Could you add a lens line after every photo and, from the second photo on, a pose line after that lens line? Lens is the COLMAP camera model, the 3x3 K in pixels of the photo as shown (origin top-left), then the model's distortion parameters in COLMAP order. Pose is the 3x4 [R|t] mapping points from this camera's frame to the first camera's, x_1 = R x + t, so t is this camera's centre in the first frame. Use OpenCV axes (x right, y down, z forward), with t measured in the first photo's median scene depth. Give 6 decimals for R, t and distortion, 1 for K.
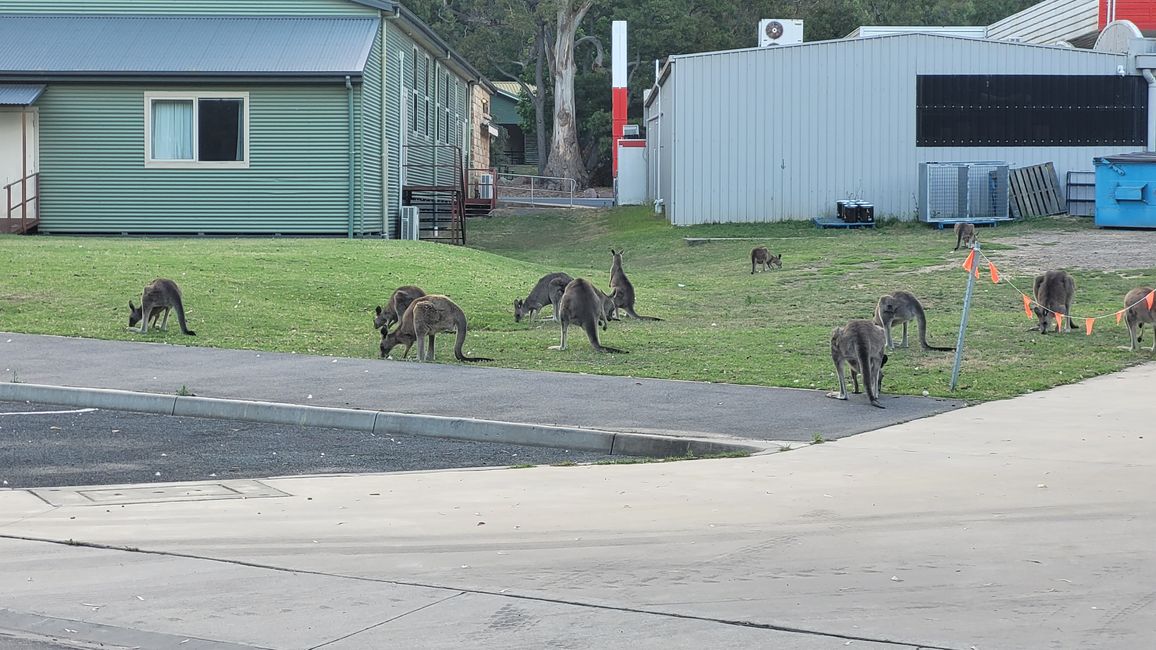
lens RADIAL K [[2531.9, 0, 549.7], [0, 2531.9, 323.2], [0, 0, 1]] dist [-0.172239, 3.518548]
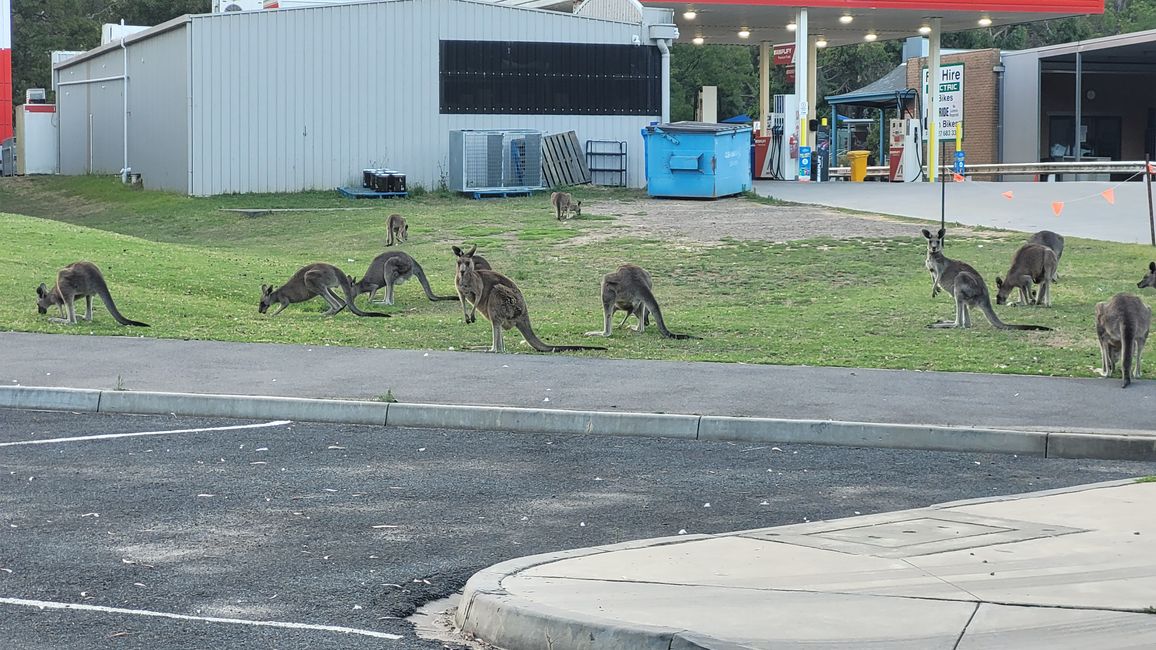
lens RADIAL K [[2531.9, 0, 549.7], [0, 2531.9, 323.2], [0, 0, 1]] dist [-0.172239, 3.518548]
pose [[0.948272, -0.018135, 0.316941, -0.126459], [0.014292, 0.999793, 0.014447, -0.003066], [-0.317137, -0.009170, 0.948335, 0.067369]]
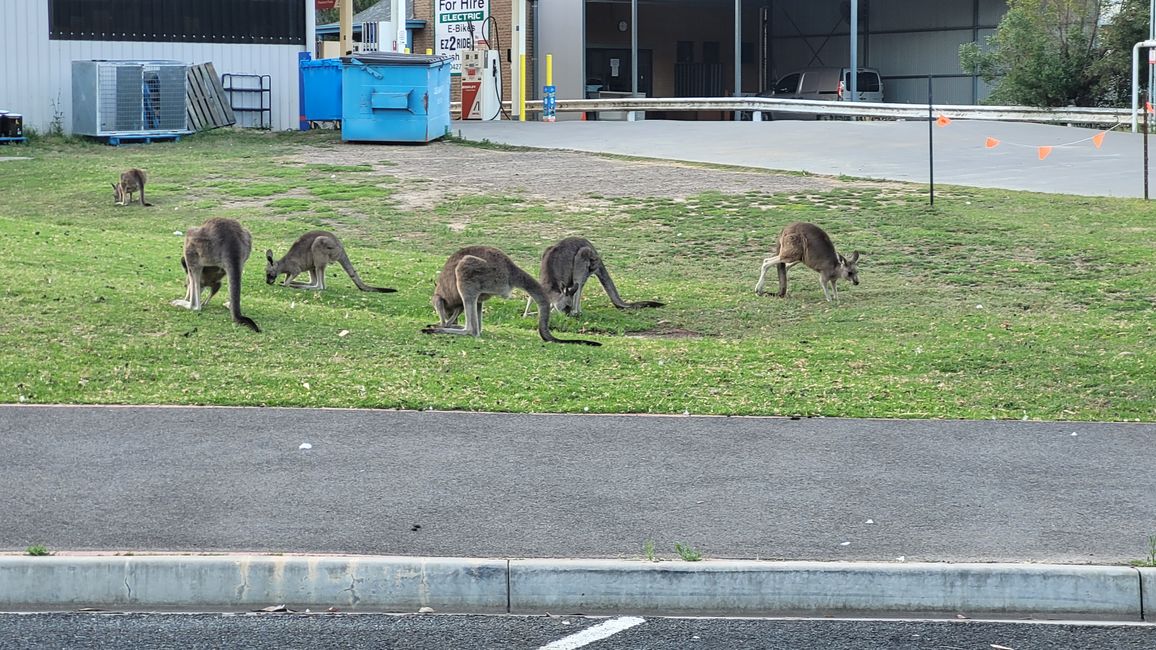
lens RADIAL K [[2531.9, 0, 549.7], [0, 2531.9, 323.2], [0, 0, 1]] dist [-0.172239, 3.518548]
pose [[0.811187, -0.050816, 0.582575, -0.197778], [0.029013, 0.998488, 0.046697, -0.014241], [-0.584067, -0.020978, 0.811434, 0.270794]]
